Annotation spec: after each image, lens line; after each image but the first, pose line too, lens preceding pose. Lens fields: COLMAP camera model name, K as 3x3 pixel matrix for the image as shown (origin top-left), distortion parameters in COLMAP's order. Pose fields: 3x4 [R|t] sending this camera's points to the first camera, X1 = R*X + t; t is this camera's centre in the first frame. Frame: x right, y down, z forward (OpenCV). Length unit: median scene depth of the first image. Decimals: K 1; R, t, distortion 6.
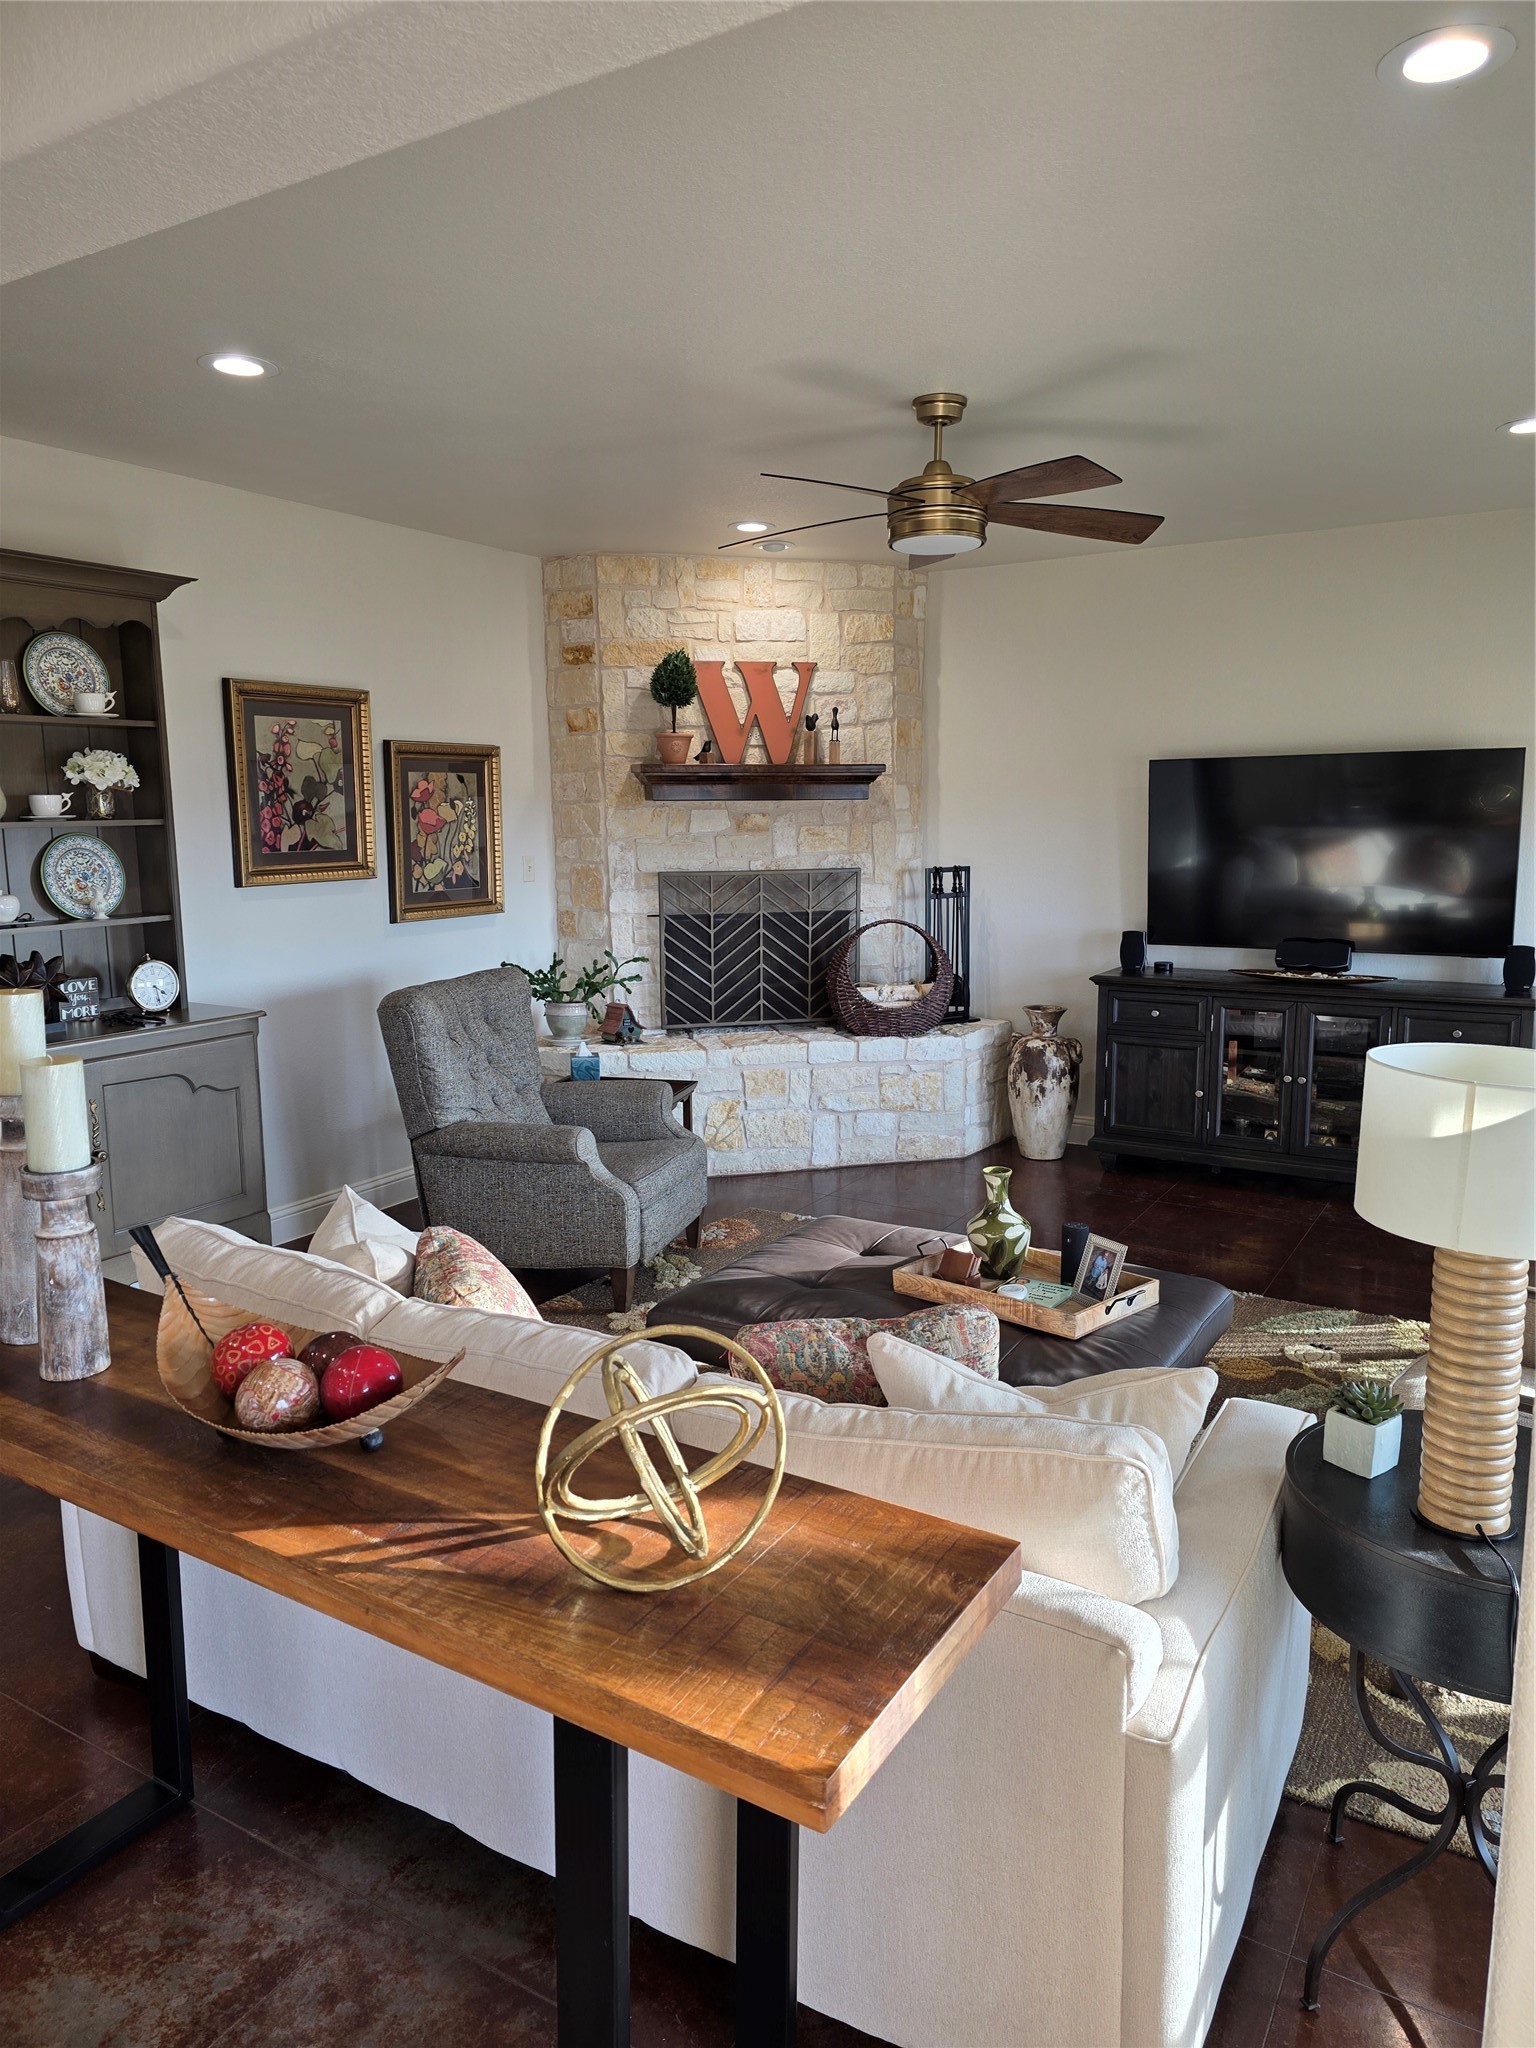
lens RADIAL K [[1376.9, 0, 780.3], [0, 1376.9, 1010.3], [0, 0, 1]] dist [0.059571, -0.031368]
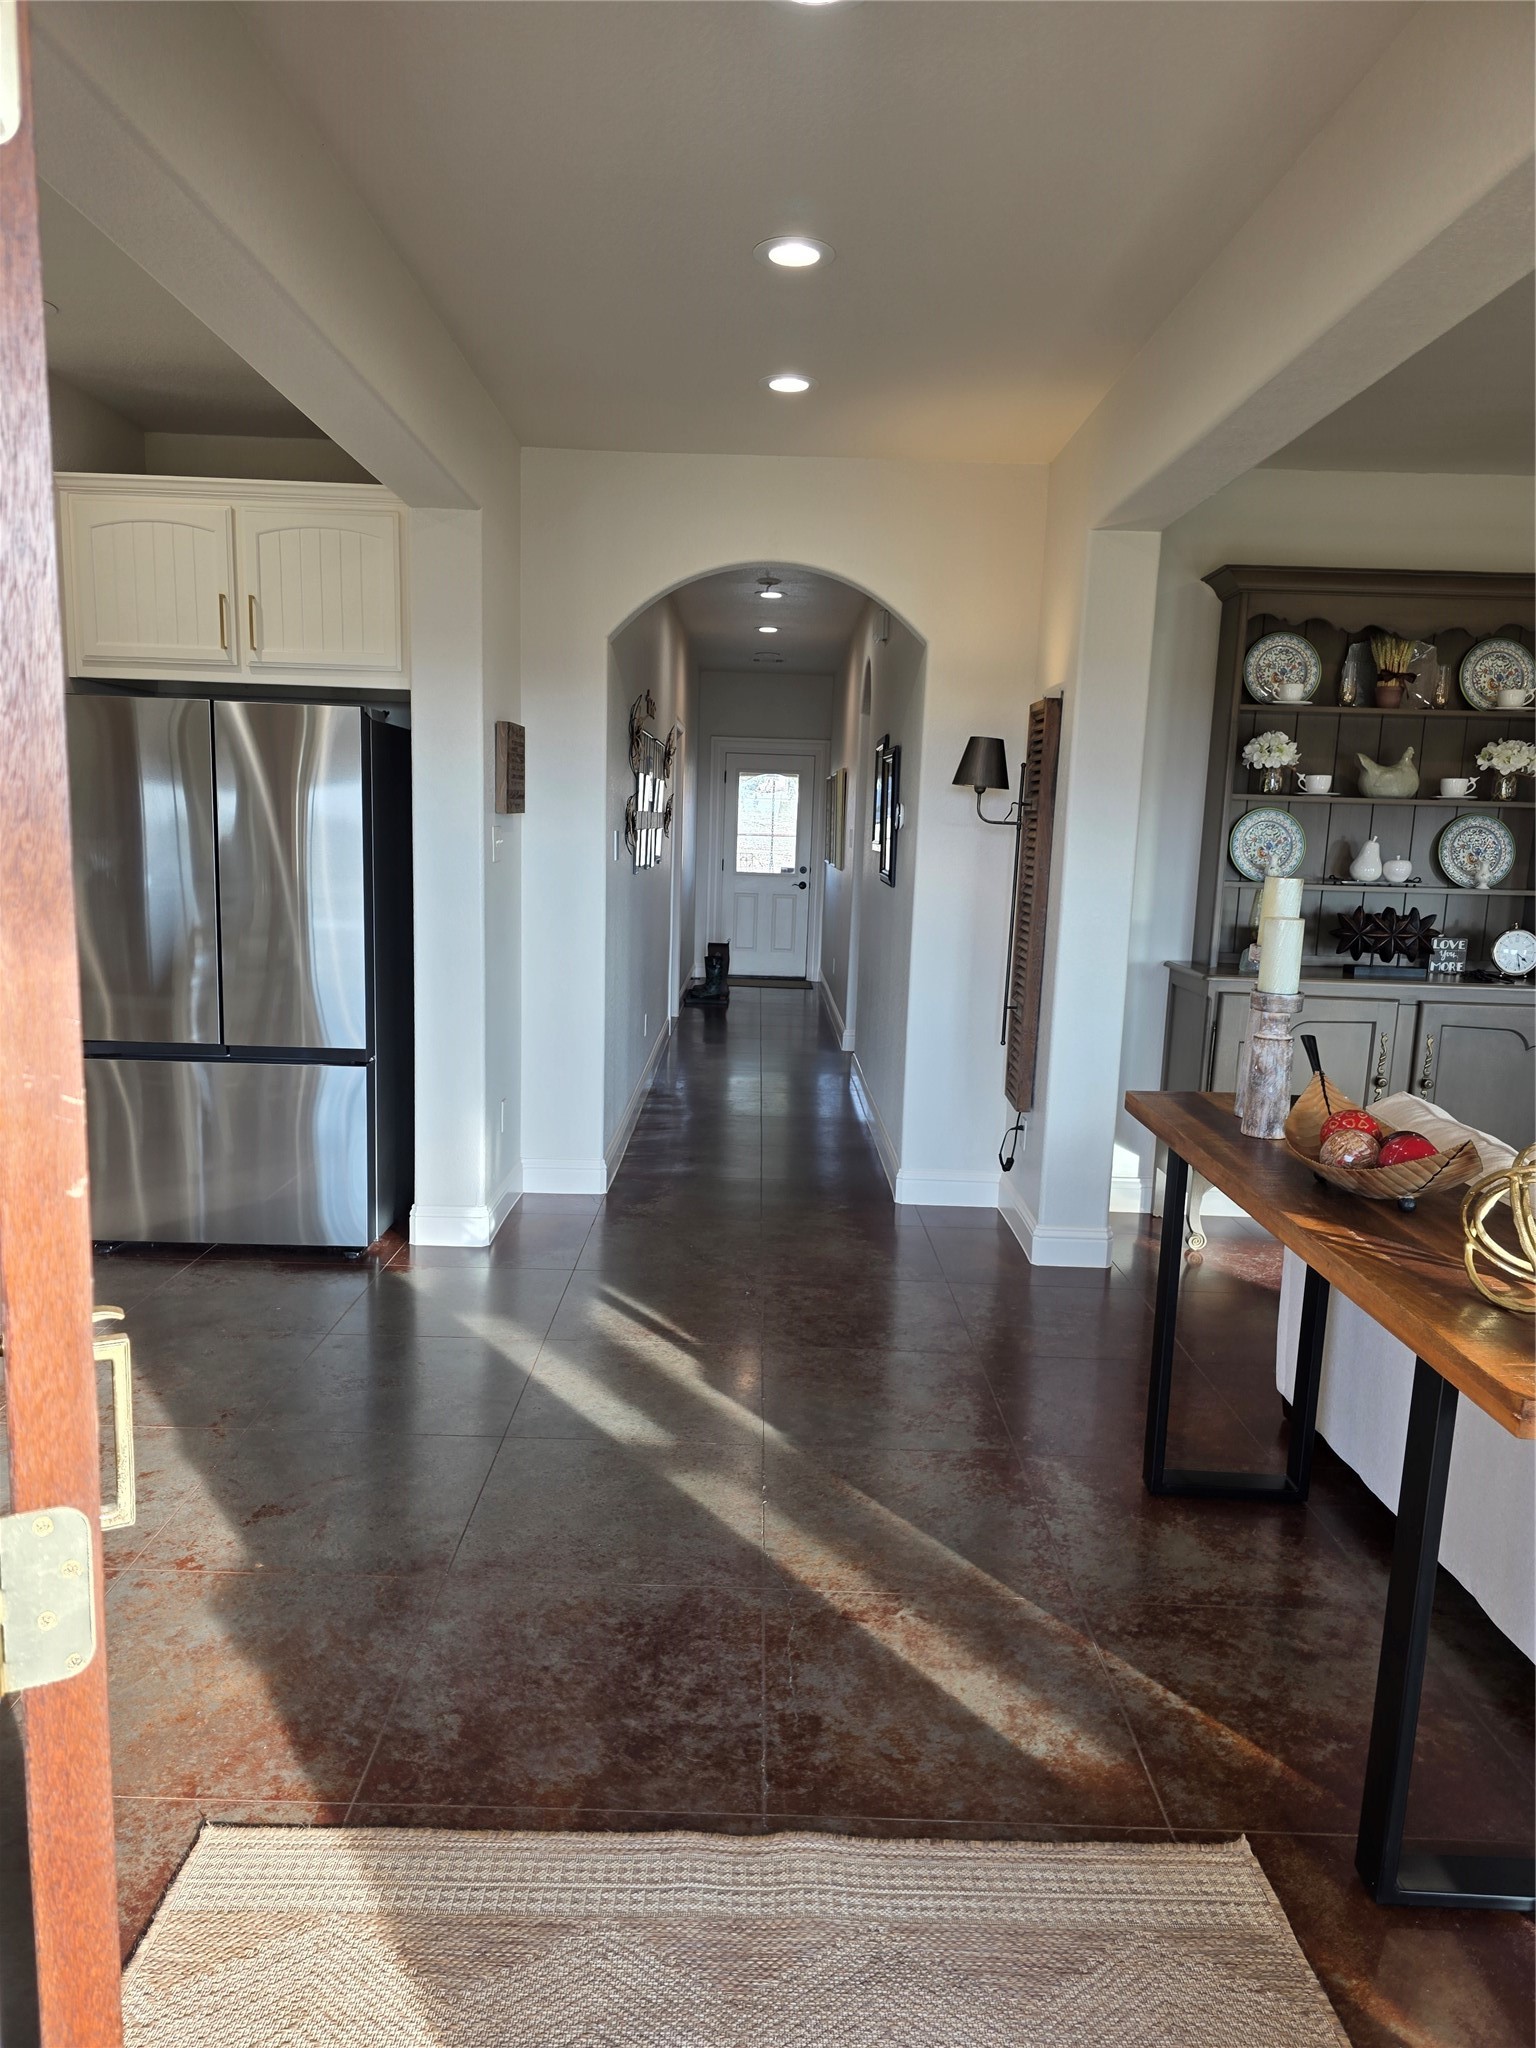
lens RADIAL K [[1376.9, 0, 747.6], [0, 1376.9, 1018.3], [0, 0, 1]] dist [0.059571, -0.031368]
pose [[0.510192, 0.149955, -0.846887, 0.144519], [-0.167908, 0.983102, 0.072921, 0.042950], [0.843511, 0.104995, 0.526749, -0.073796]]
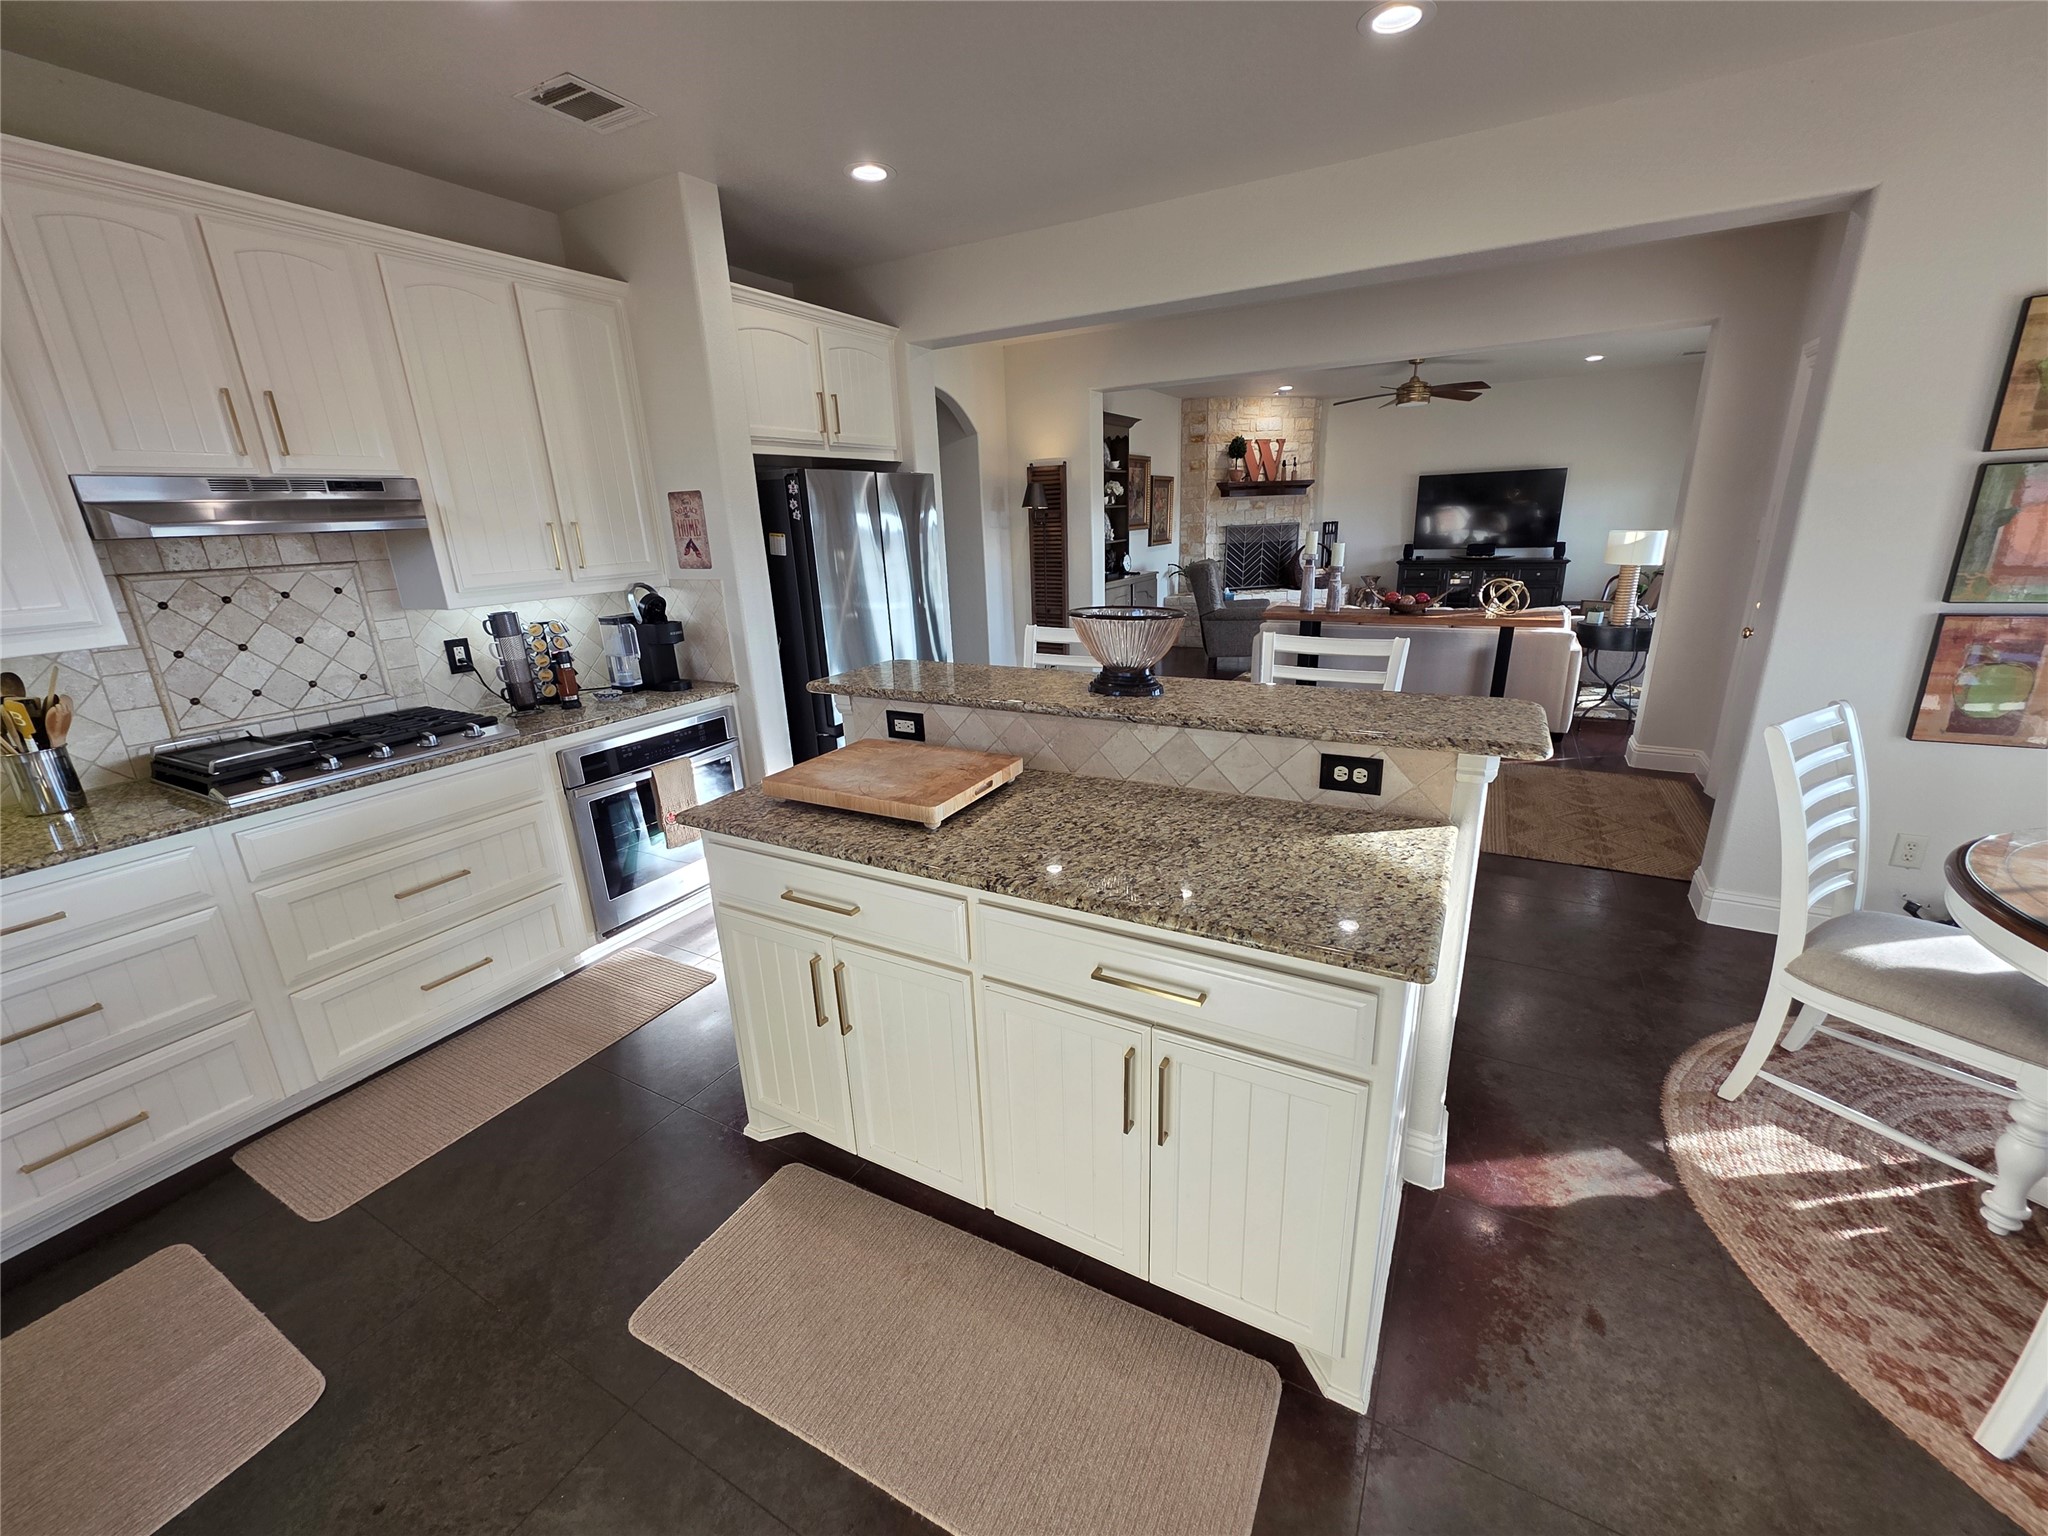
lens RADIAL K [[813.2, 0, 1033.8], [0, 813.2, 758.9], [0, 0, 1]] dist [-0.002335, -0.000010]
pose [[0.998569, -0.040287, 0.035160, -0.560213], [0.034804, 0.988876, 0.144610, 0.104494], [-0.040595, -0.143180, 0.988864, -0.583719]]
